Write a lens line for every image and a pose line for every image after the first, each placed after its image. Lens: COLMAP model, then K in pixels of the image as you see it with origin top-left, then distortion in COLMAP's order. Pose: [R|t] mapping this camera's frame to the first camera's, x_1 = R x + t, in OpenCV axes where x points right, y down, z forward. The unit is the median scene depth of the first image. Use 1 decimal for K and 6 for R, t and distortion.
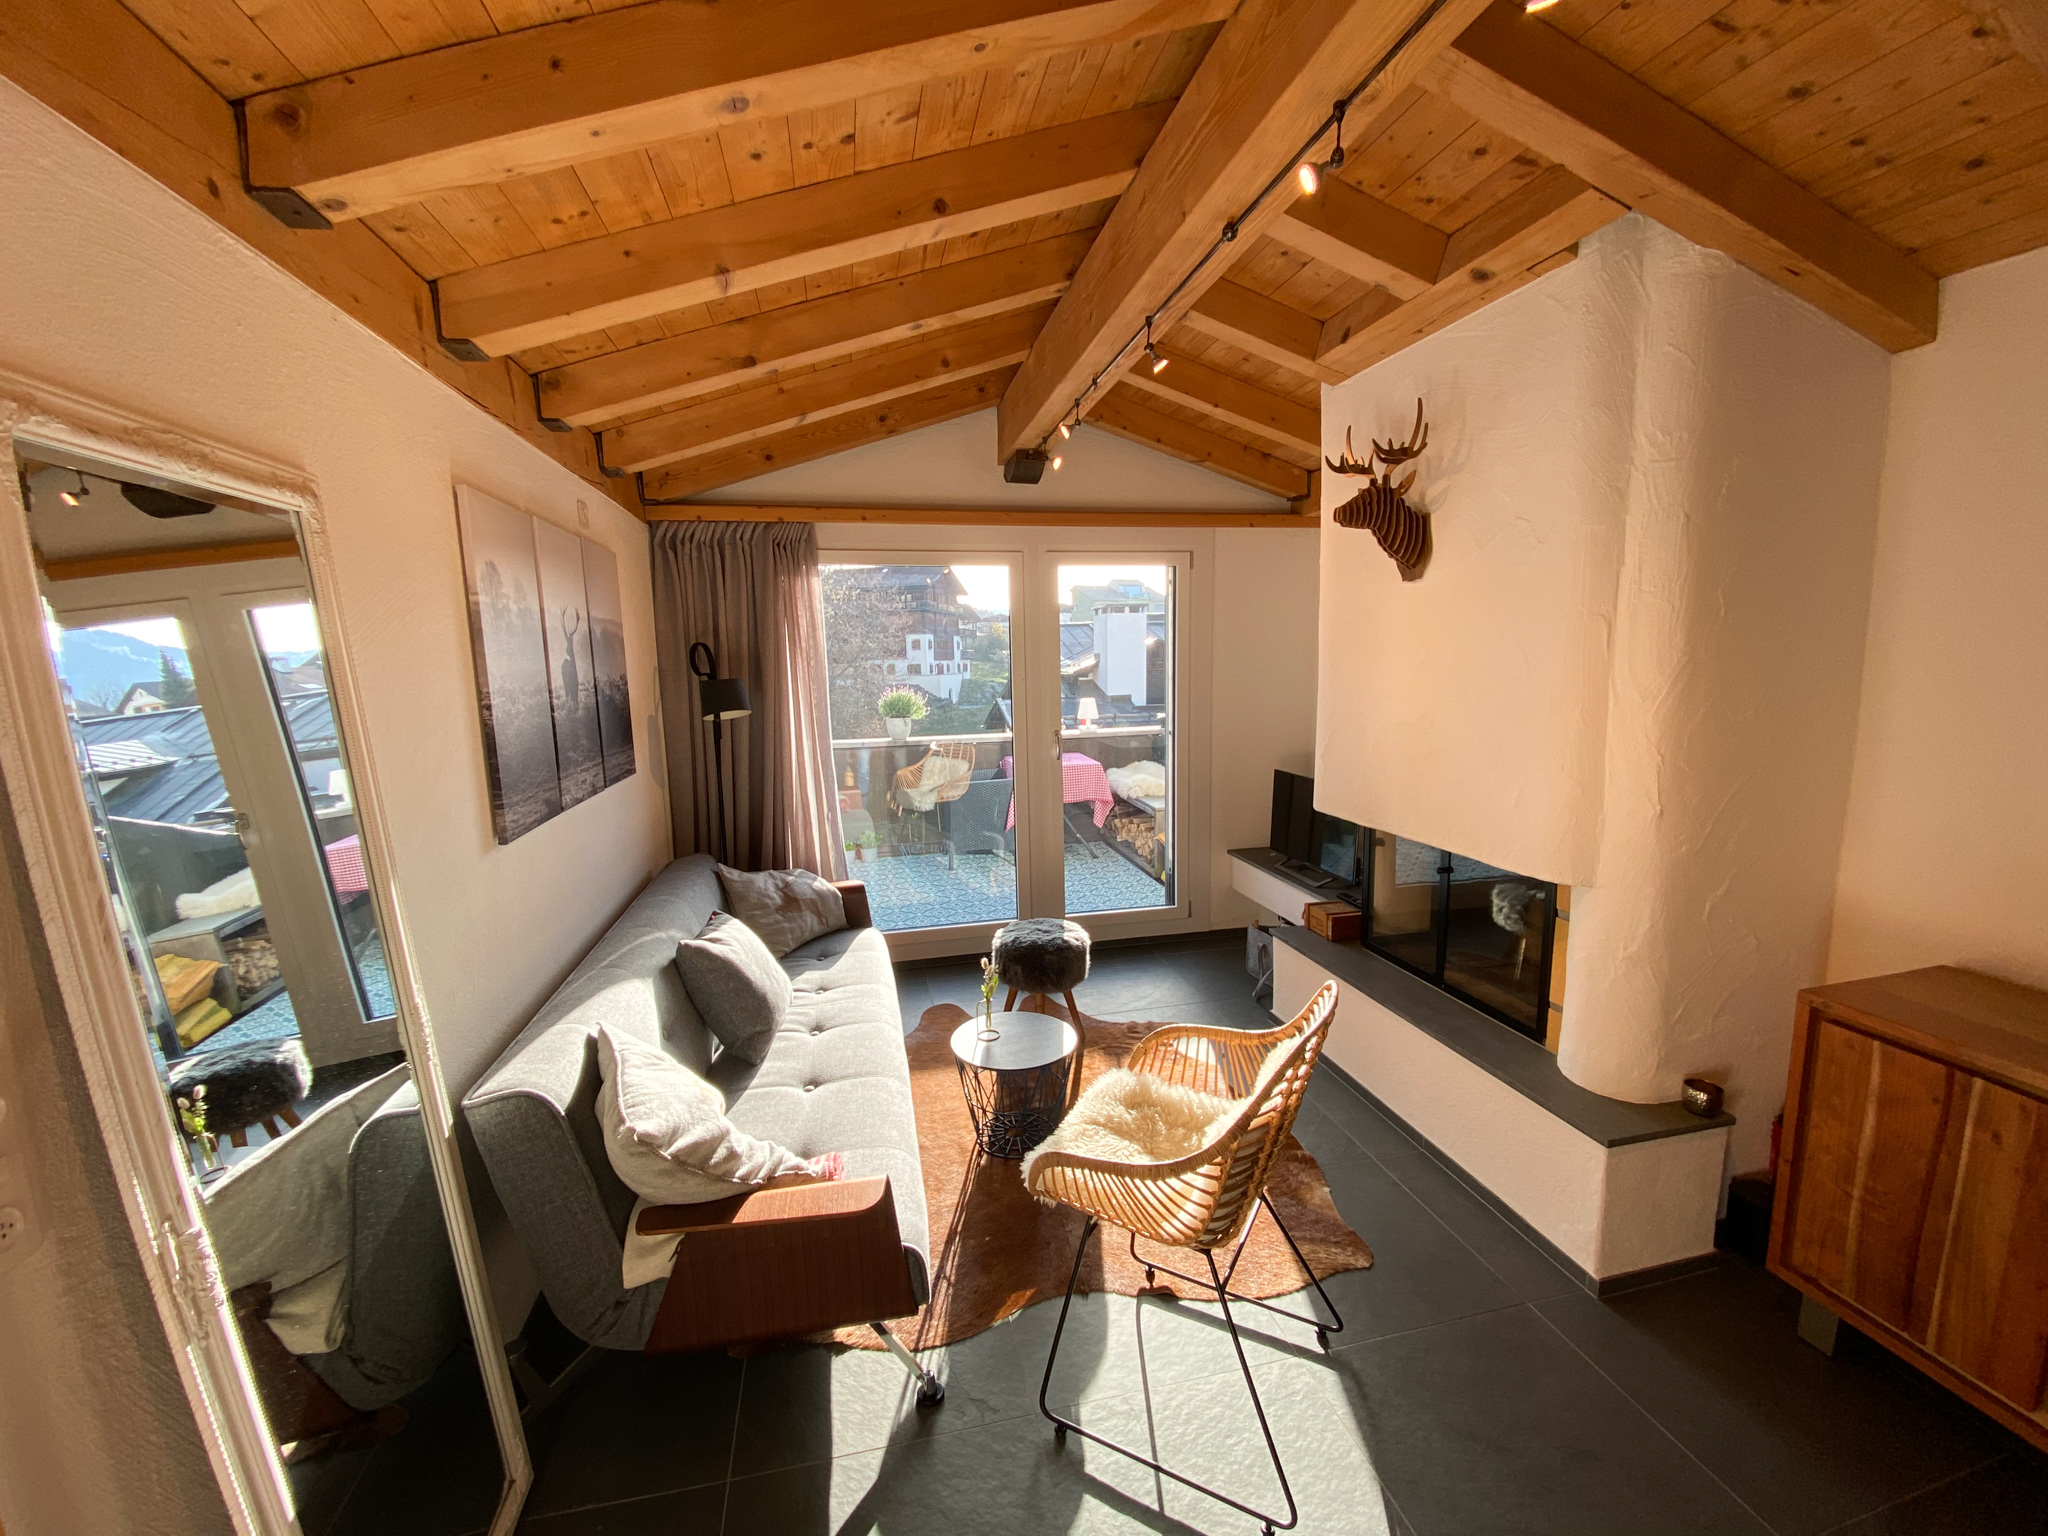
lens RADIAL K [[837.6, 0, 1024.0], [0, 837.6, 768.0], [0, 0, 1]] dist [0.033655, -0.025203]
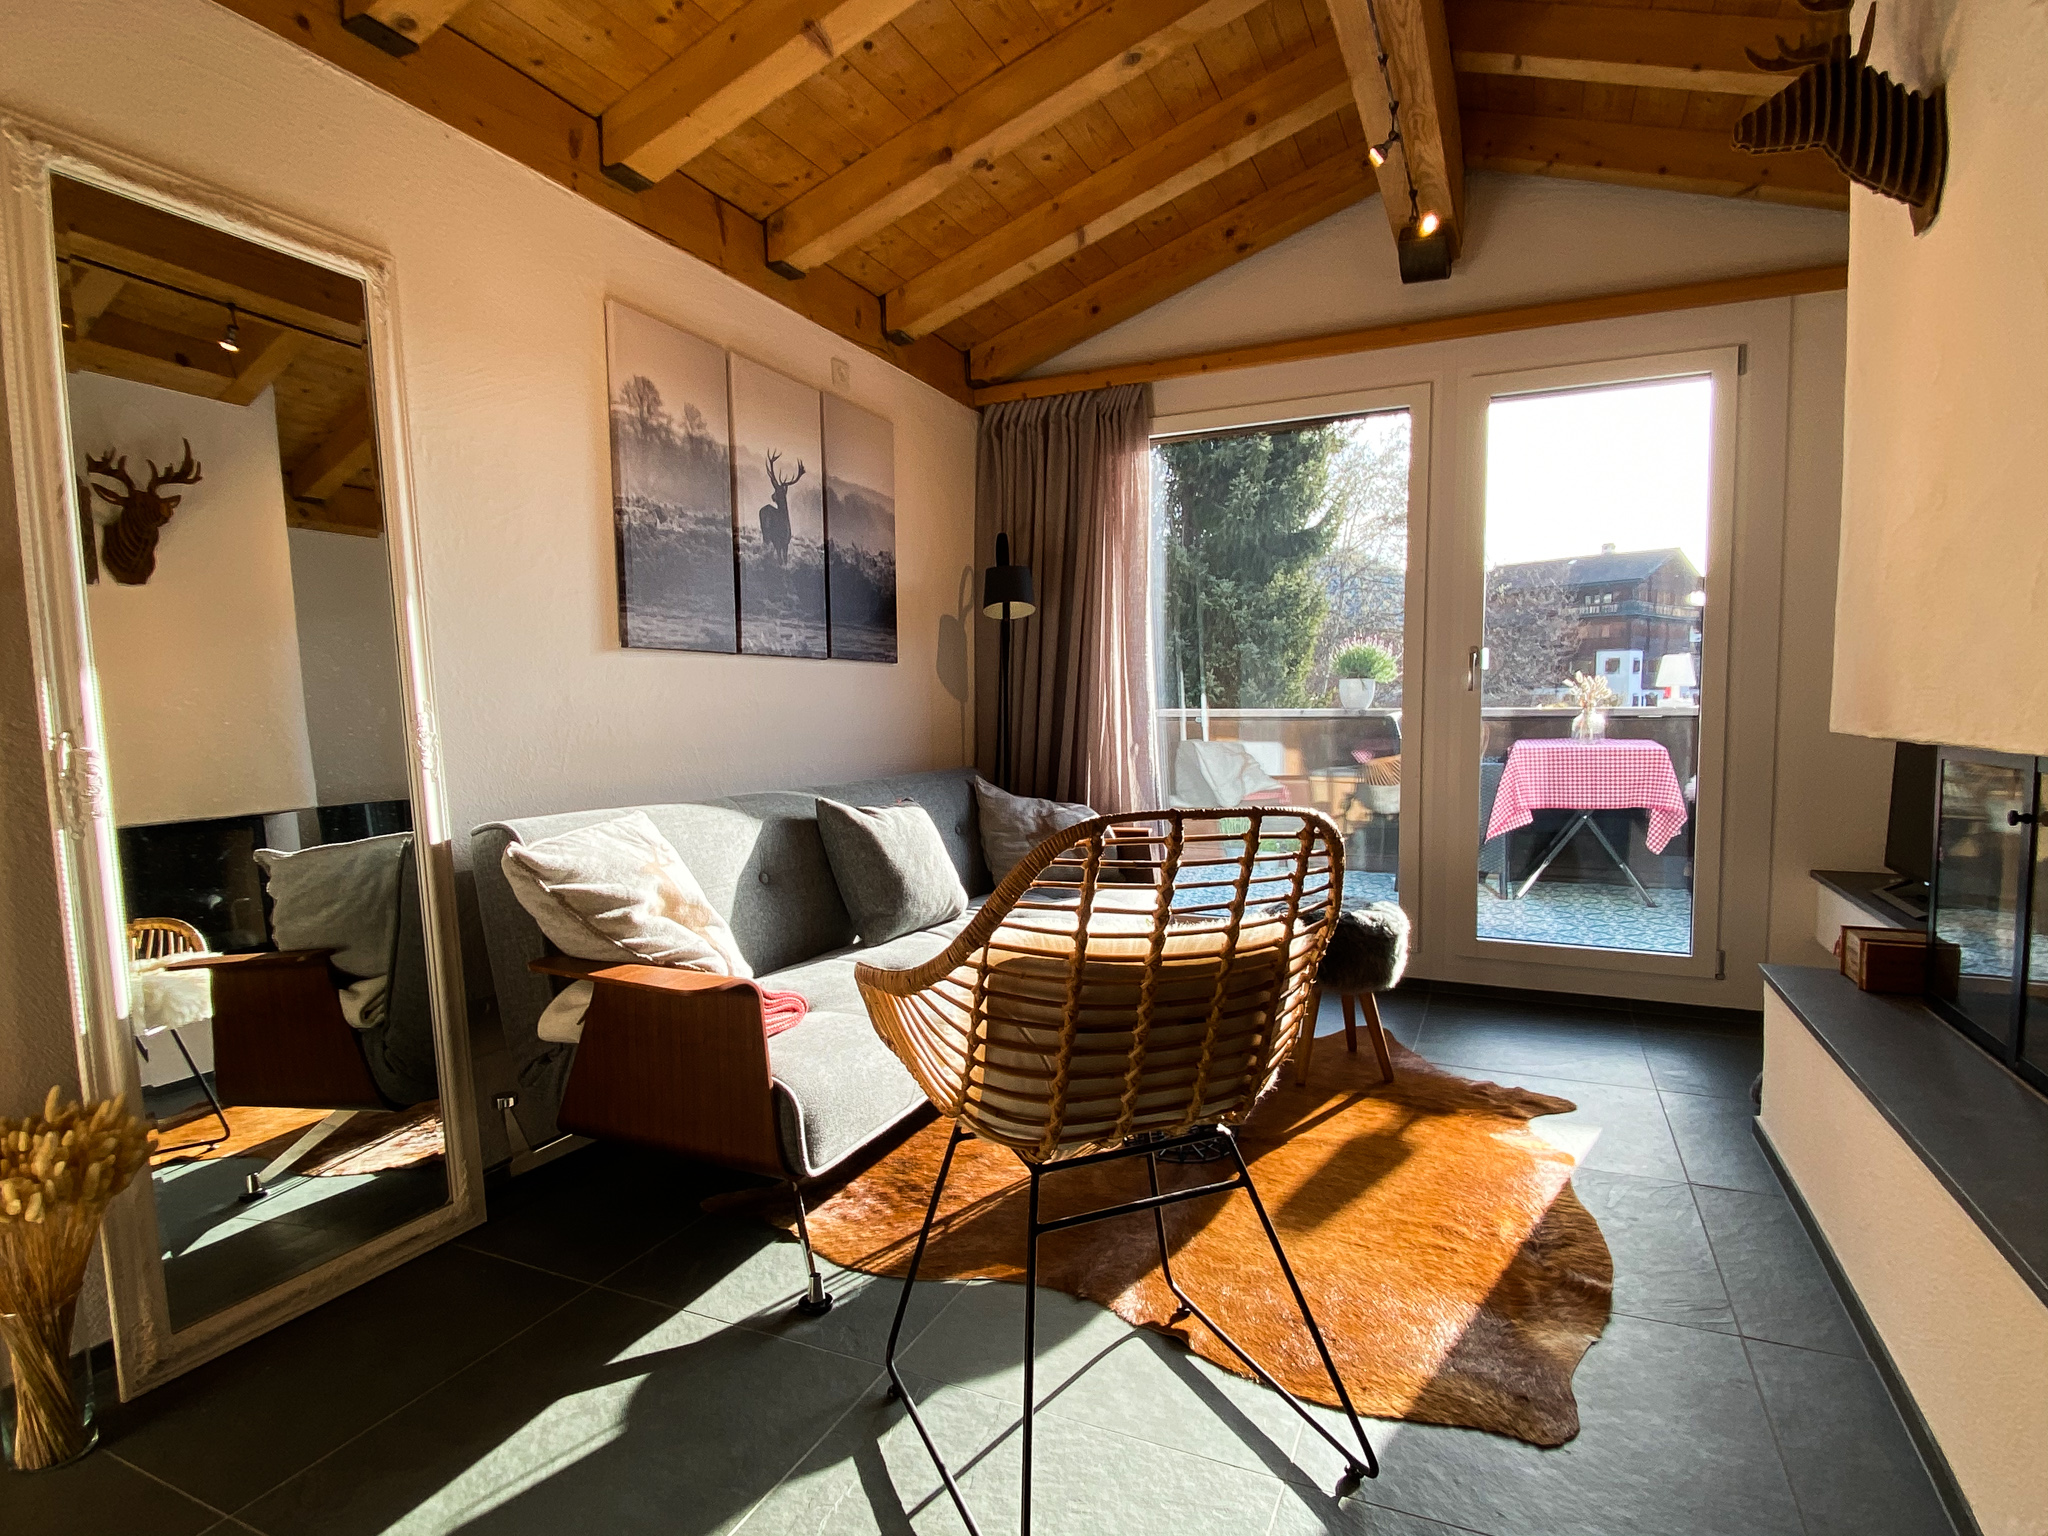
lens RADIAL K [[1087.3, 0, 1024.0], [0, 1087.3, 768.0], [0, 0, 1]] dist [0.057441, -0.055401]
pose [[0.802895, 0.056557, -0.593431, 0.438963], [-0.094234, 0.995014, -0.032666, 0.177765], [0.588625, 0.082148, 0.804221, 0.169710]]
